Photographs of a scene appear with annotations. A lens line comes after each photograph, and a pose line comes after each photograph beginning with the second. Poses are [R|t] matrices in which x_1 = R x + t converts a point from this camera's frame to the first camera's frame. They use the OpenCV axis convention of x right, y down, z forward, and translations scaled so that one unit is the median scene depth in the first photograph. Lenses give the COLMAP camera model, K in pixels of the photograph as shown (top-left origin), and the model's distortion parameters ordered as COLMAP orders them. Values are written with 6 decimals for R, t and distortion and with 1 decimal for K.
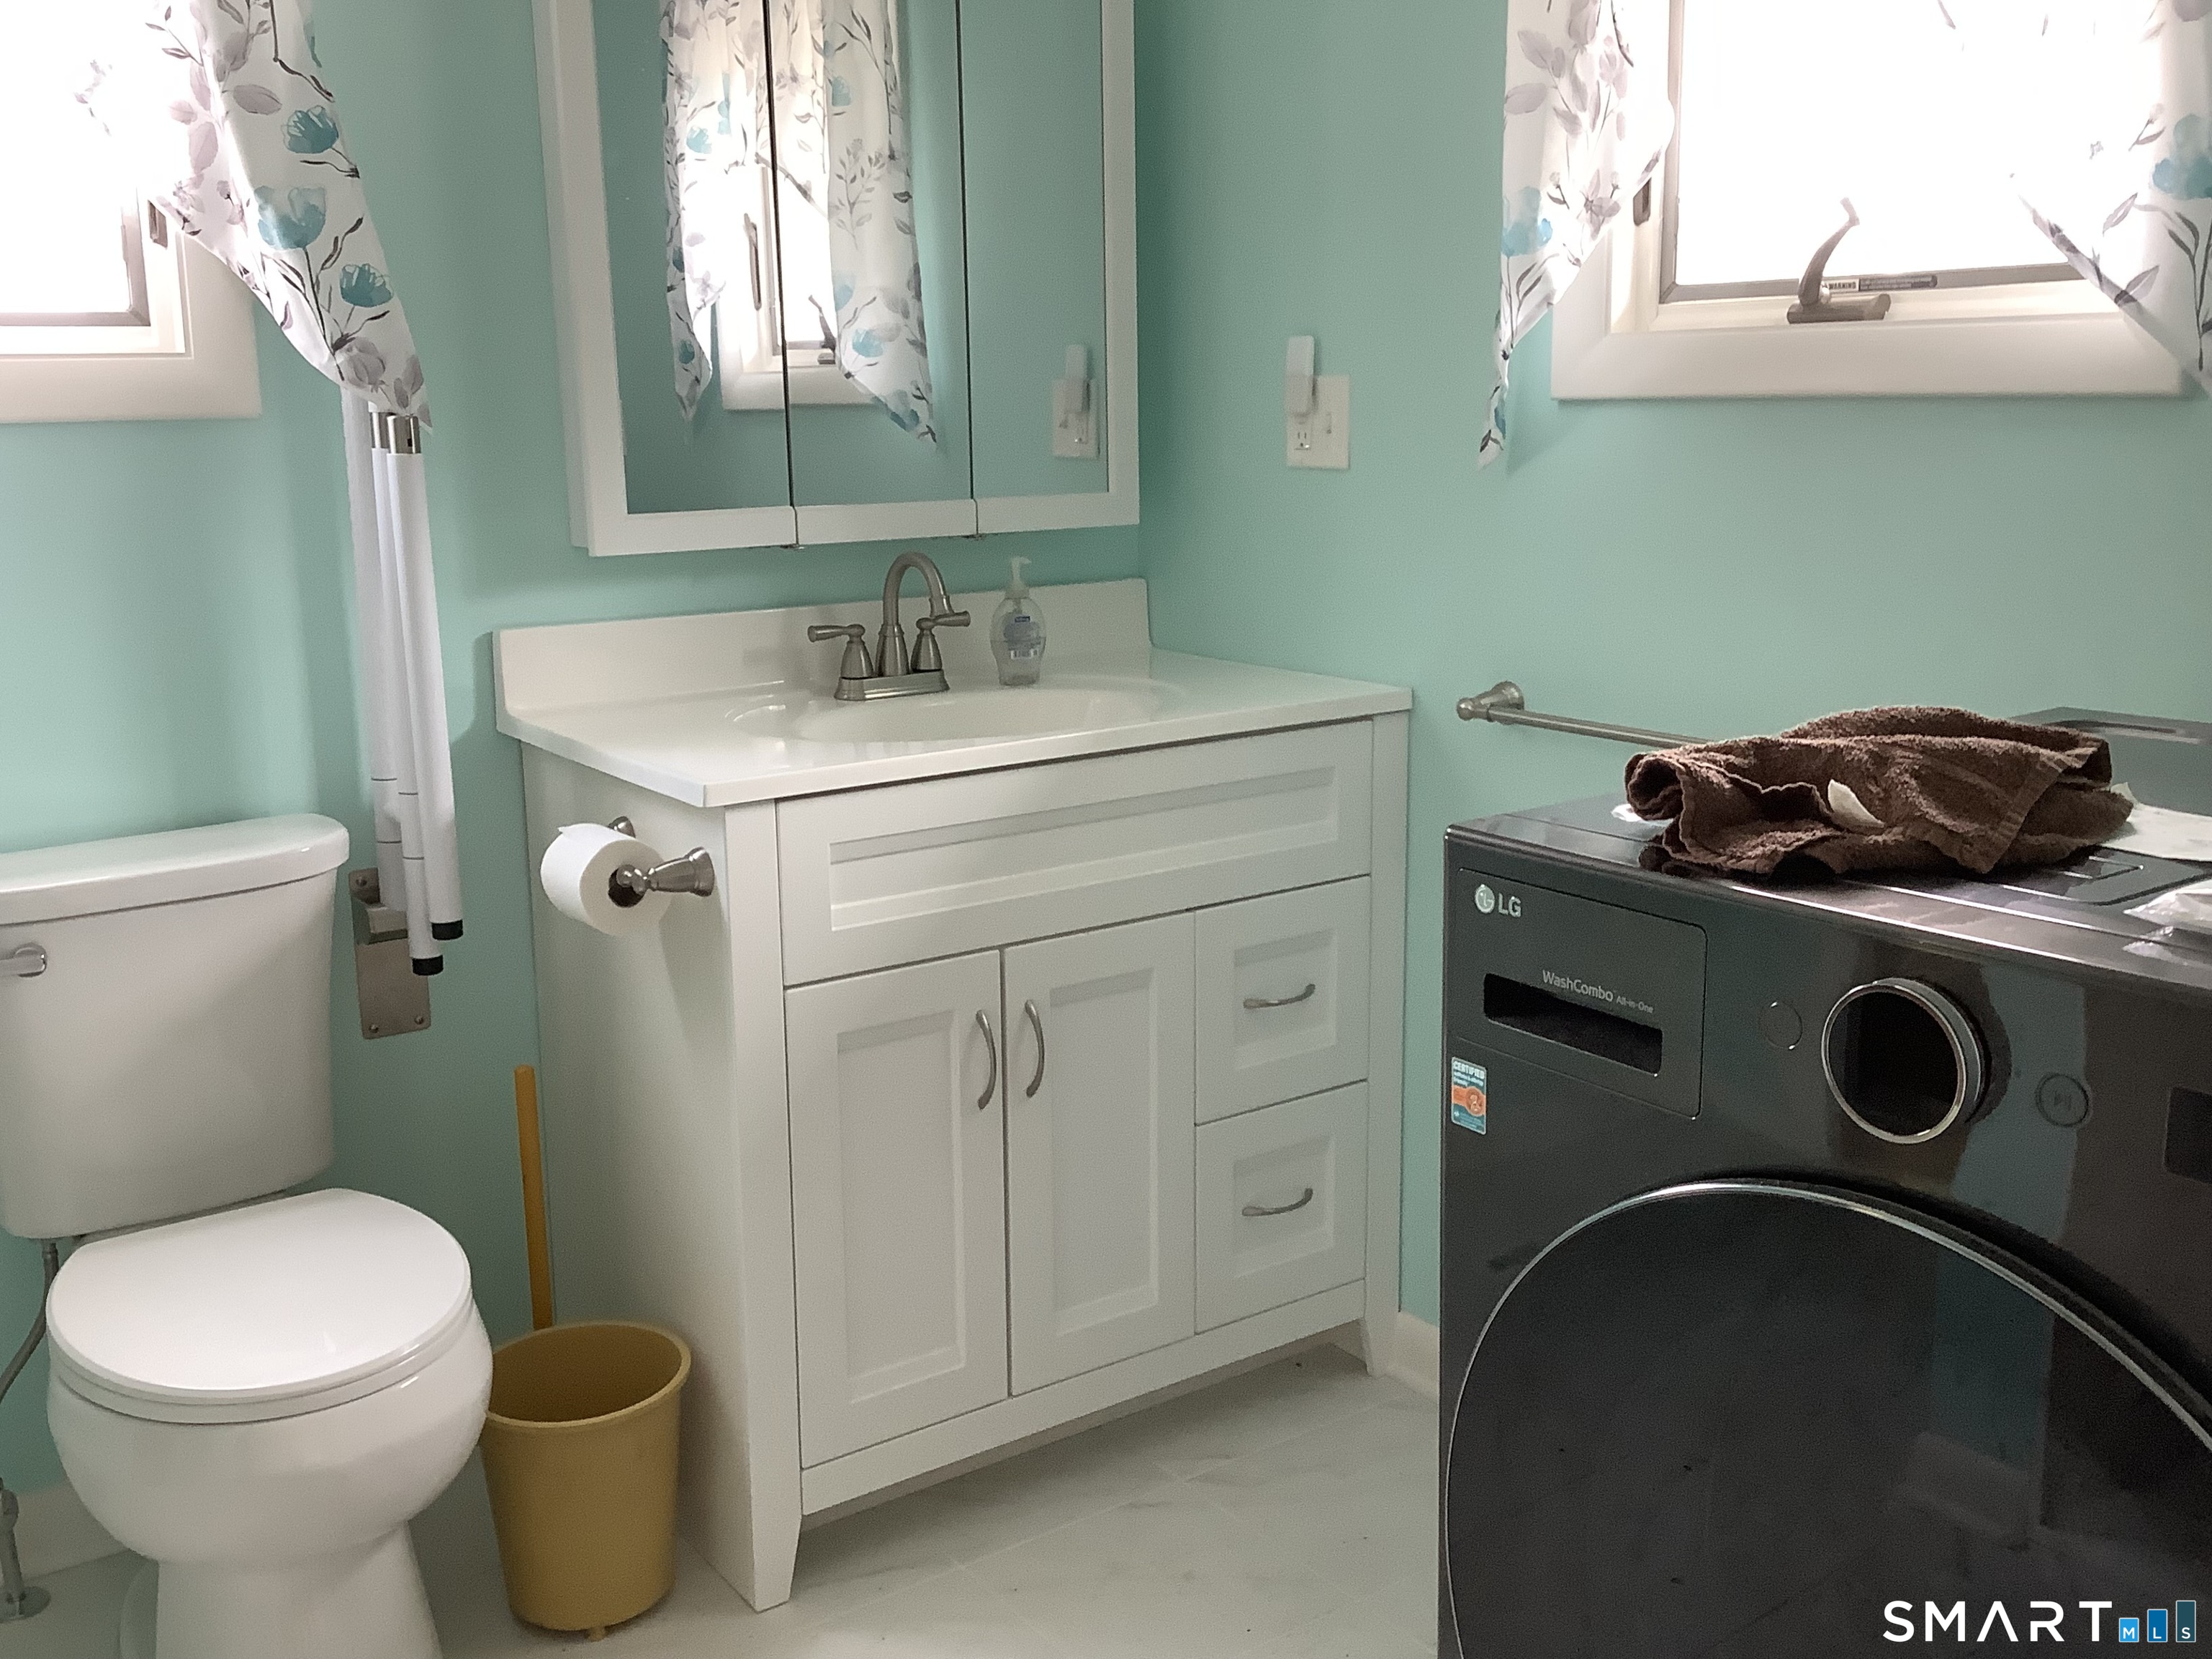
lens RADIAL K [[2112.2, 0, 1106.0], [0, 2112.2, 829.5], [0, 0, 1]] dist [0.102827, -0.243349]
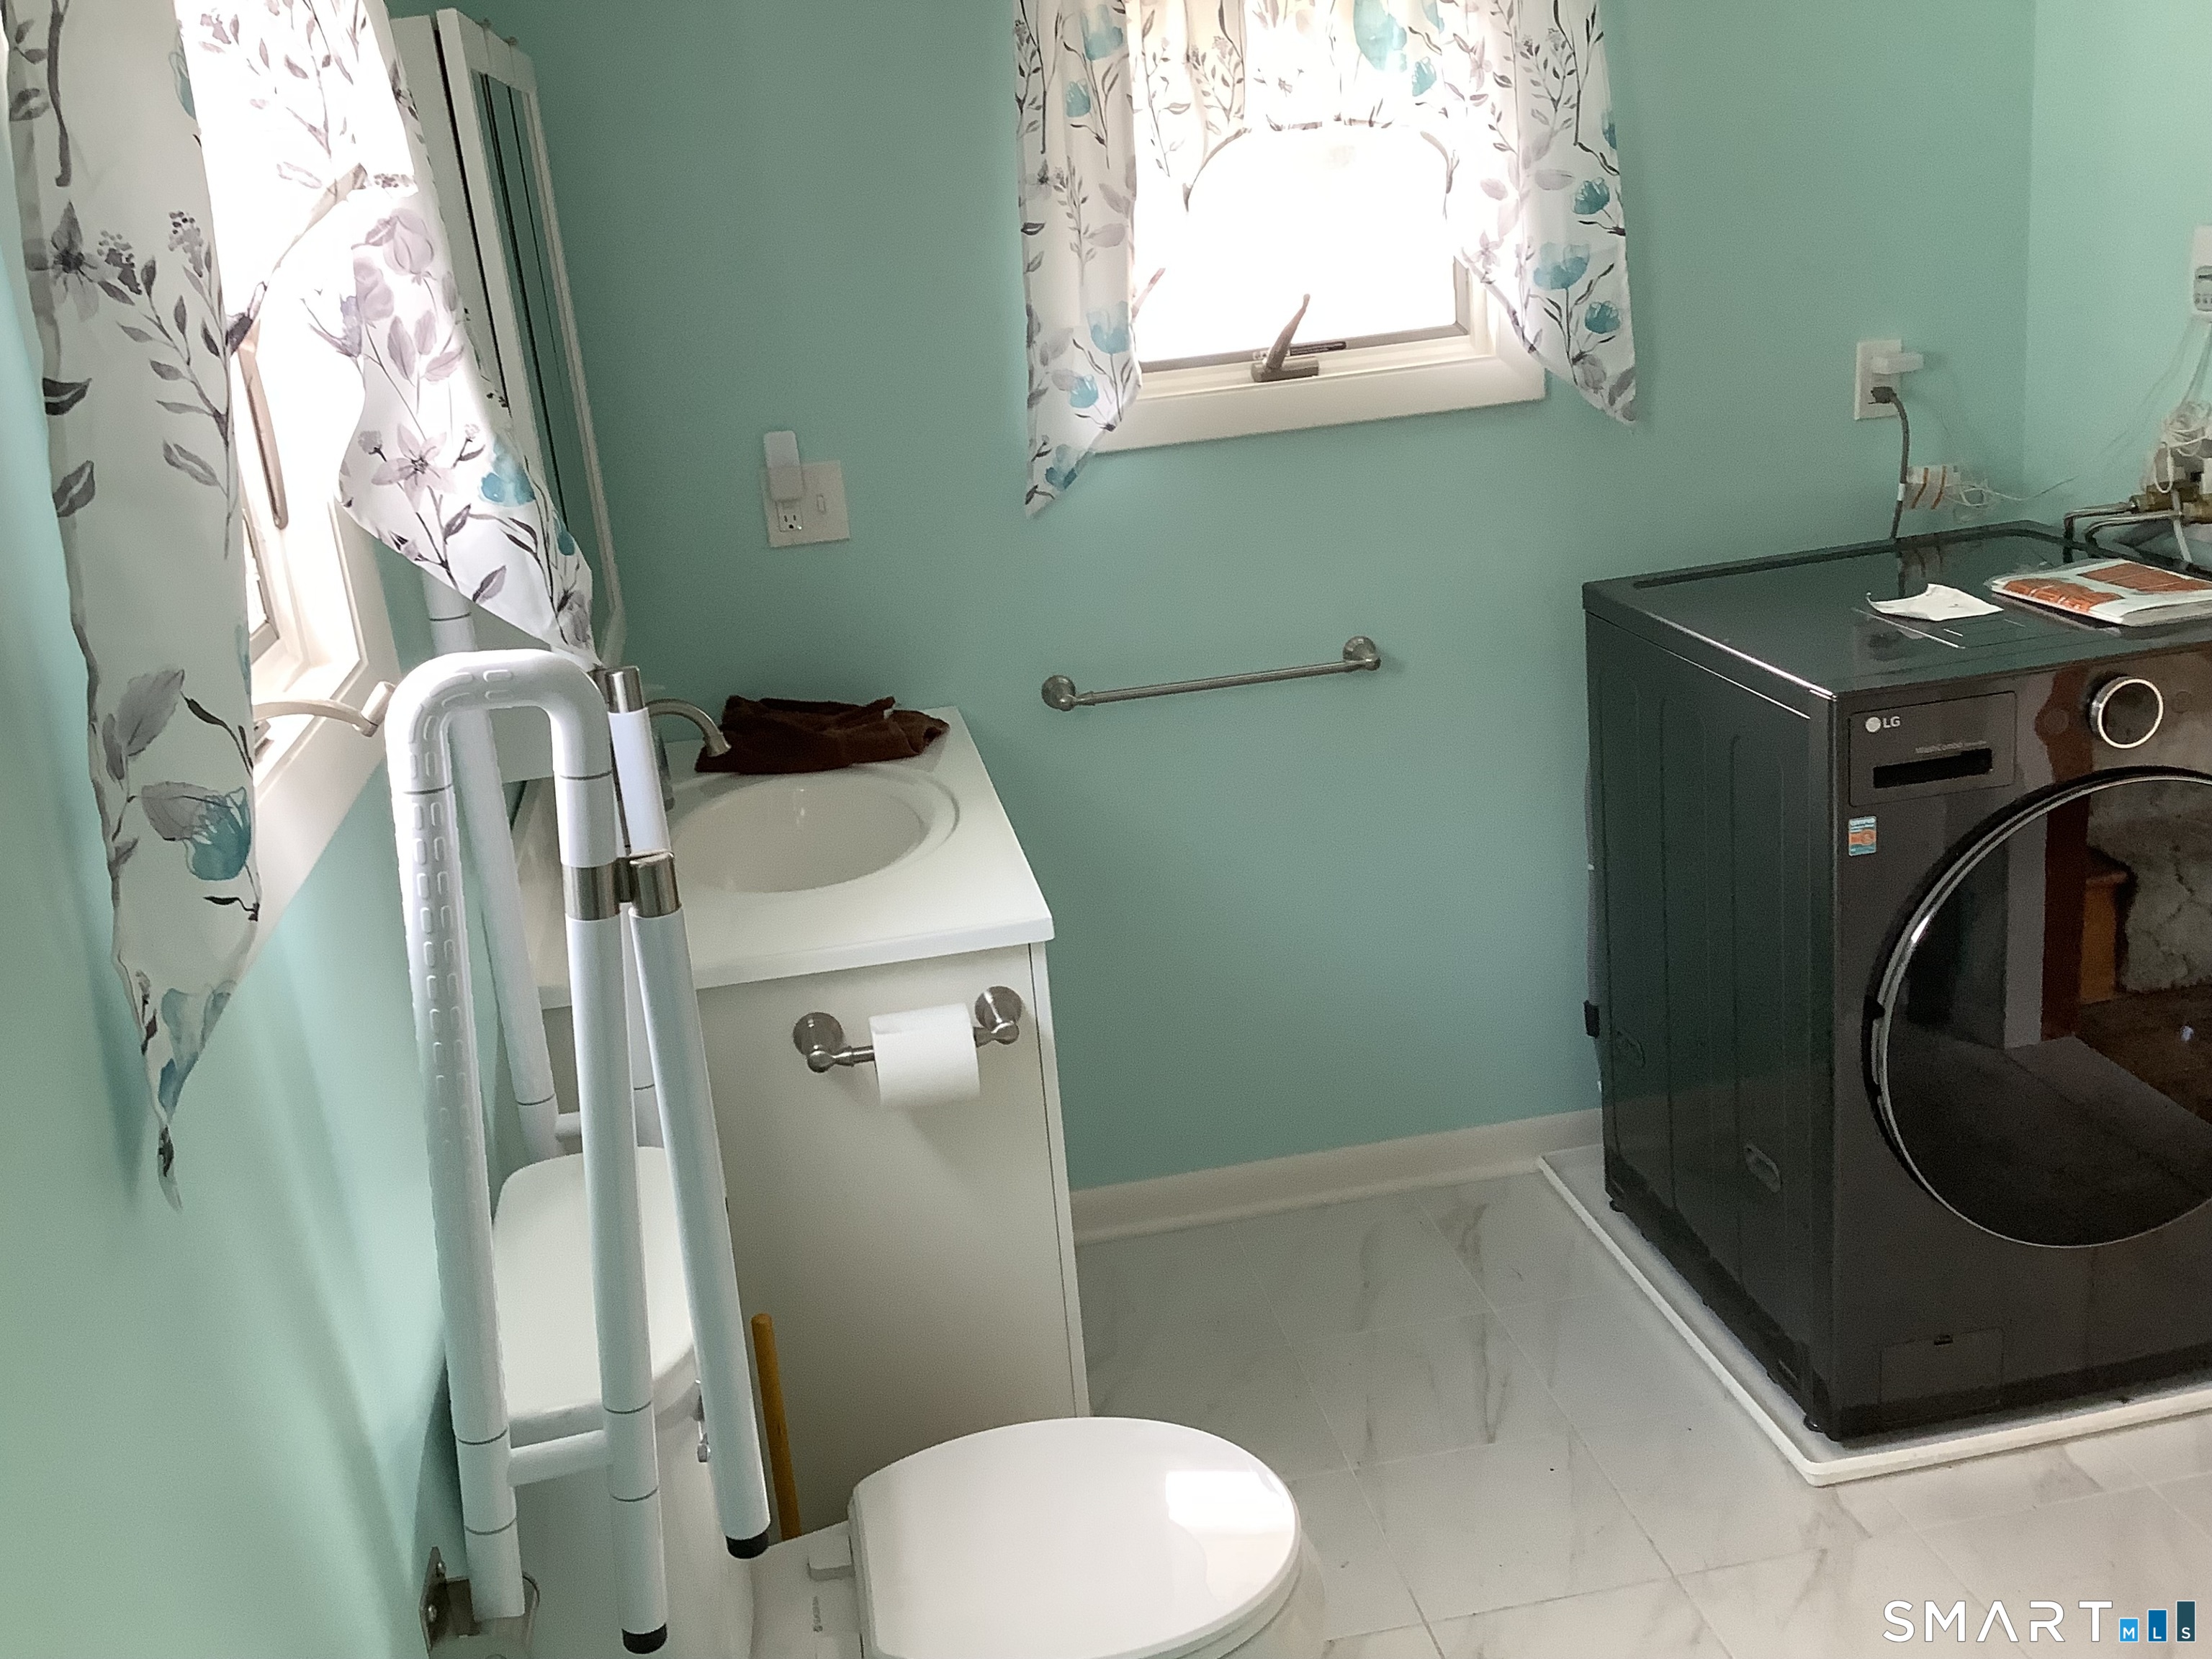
lens RADIAL K [[2112.2, 0, 1106.0], [0, 2112.2, 829.5], [0, 0, 1]] dist [0.102827, -0.243349]
pose [[0.418880, -0.299078, 0.857375, -1.075238], [0.265739, 0.943240, 0.199200, -0.268033], [-0.868287, 0.144397, 0.474581, 0.451083]]
